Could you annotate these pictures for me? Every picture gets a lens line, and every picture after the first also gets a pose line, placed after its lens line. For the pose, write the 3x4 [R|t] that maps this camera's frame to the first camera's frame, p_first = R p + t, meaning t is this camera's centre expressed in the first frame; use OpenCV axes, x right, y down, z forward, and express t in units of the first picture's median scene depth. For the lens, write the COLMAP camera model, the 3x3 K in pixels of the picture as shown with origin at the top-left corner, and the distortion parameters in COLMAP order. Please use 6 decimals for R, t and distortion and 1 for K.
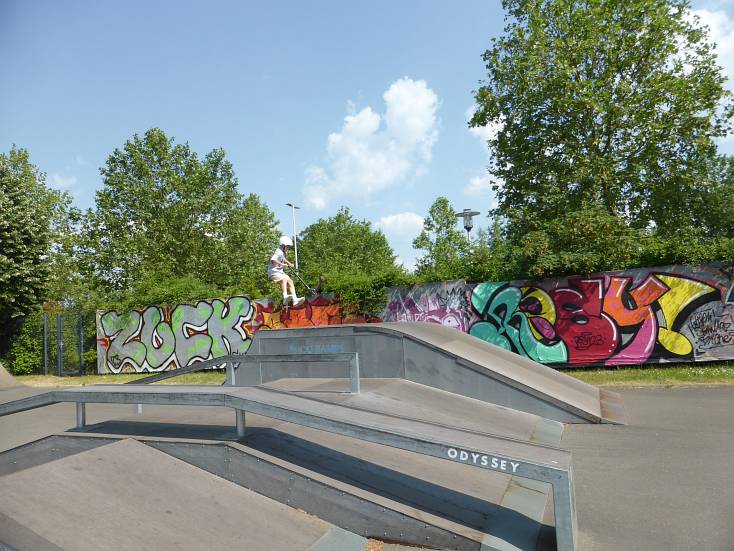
lens RADIAL K [[536.4, 0, 353.9], [0, 536.4, 280.5], [0, 0, 1]] dist [-0.052815, 0.074715]
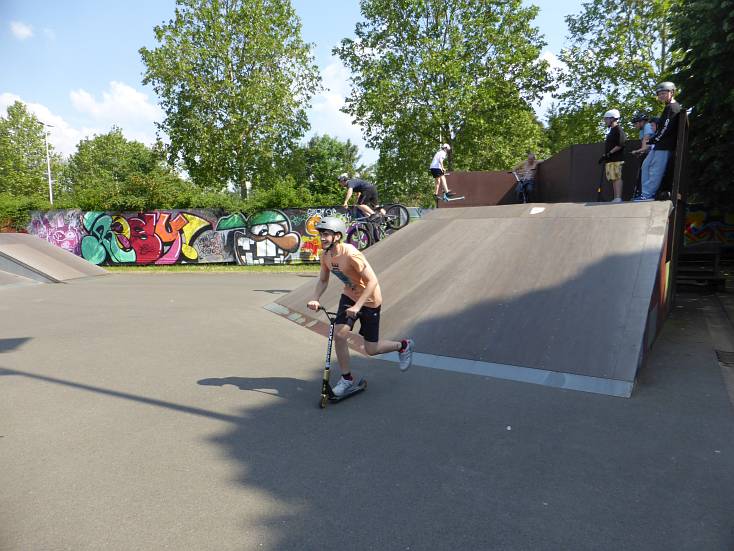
lens RADIAL K [[539.7, 0, 322.8], [0, 539.7, 311.9], [0, 0, 1]] dist [-0.051565, 0.083820]
pose [[0.968593, 0.015414, 0.248172, 0.426389], [-0.065916, 0.978285, 0.196501, -0.051787], [-0.239754, -0.206688, 0.948577, -0.625917]]
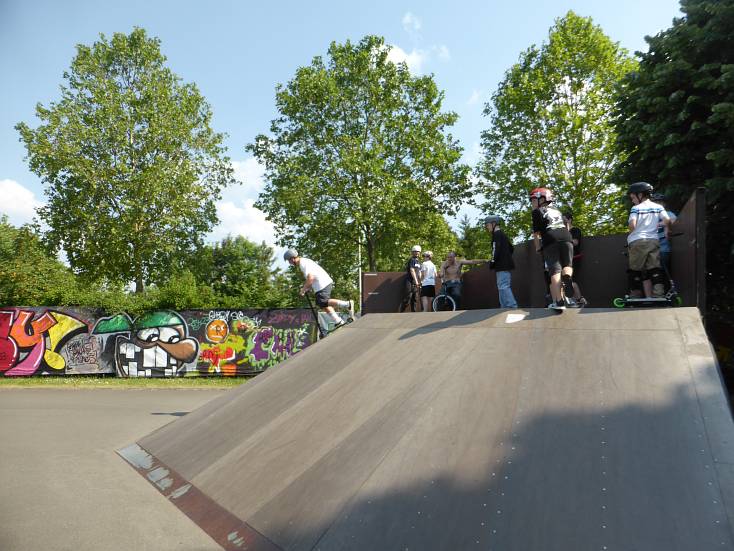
lens RADIAL K [[556.8, 0, 328.7], [0, 556.8, 284.0], [0, 0, 1]] dist [-0.041100, 0.121364]
pose [[0.914621, 0.106610, 0.390002, 0.484671], [-0.091826, 0.994176, -0.056418, -0.050013], [-0.393745, 0.015789, 0.919084, -0.471024]]
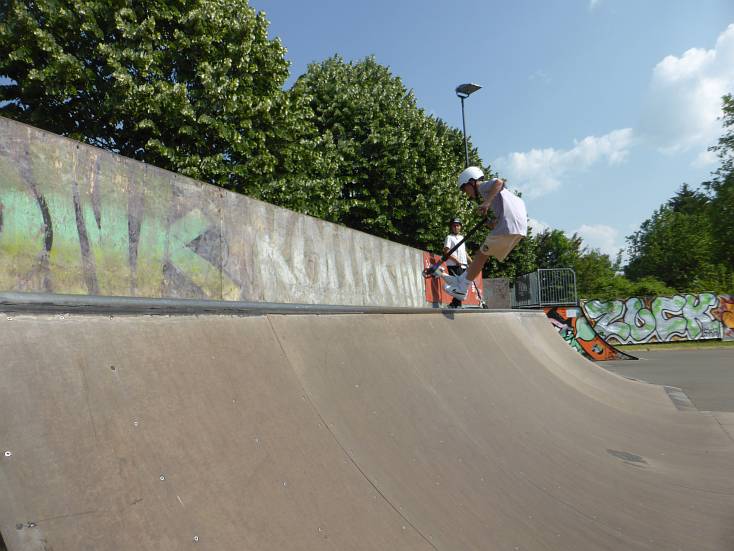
lens RADIAL K [[534.9, 0, 355.2], [0, 534.9, 277.4], [0, 0, 1]] dist [-0.050167, 0.041356]
pose [[0.927712, 0.054247, 0.369333, -1.750095], [-0.044978, 0.998420, -0.033669, 0.083986], [-0.370577, 0.014623, 0.928687, -0.033410]]
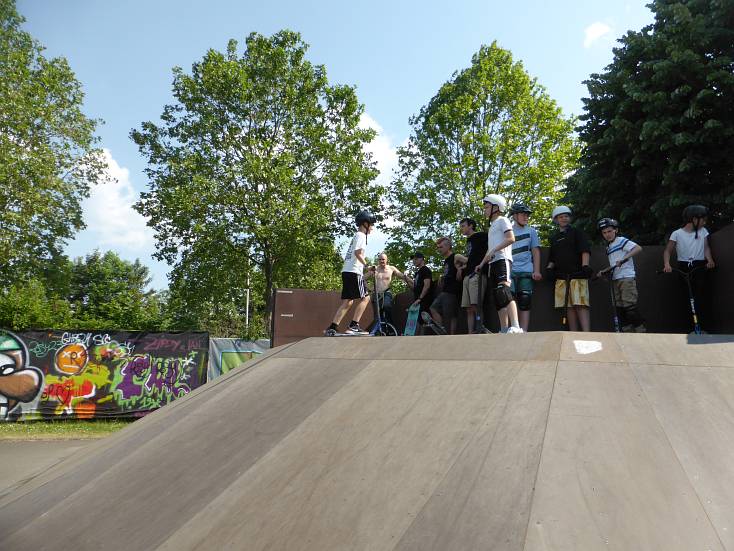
lens RADIAL K [[560.5, 0, 366.4], [0, 560.5, 275.5], [0, 0, 1]] dist [0.000509, -0.000910]
pose [[0.768091, 0.181394, 0.614111, 0.521171], [-0.110049, 0.982163, -0.152466, -0.043033], [-0.630814, 0.049525, 0.774352, -0.311950]]
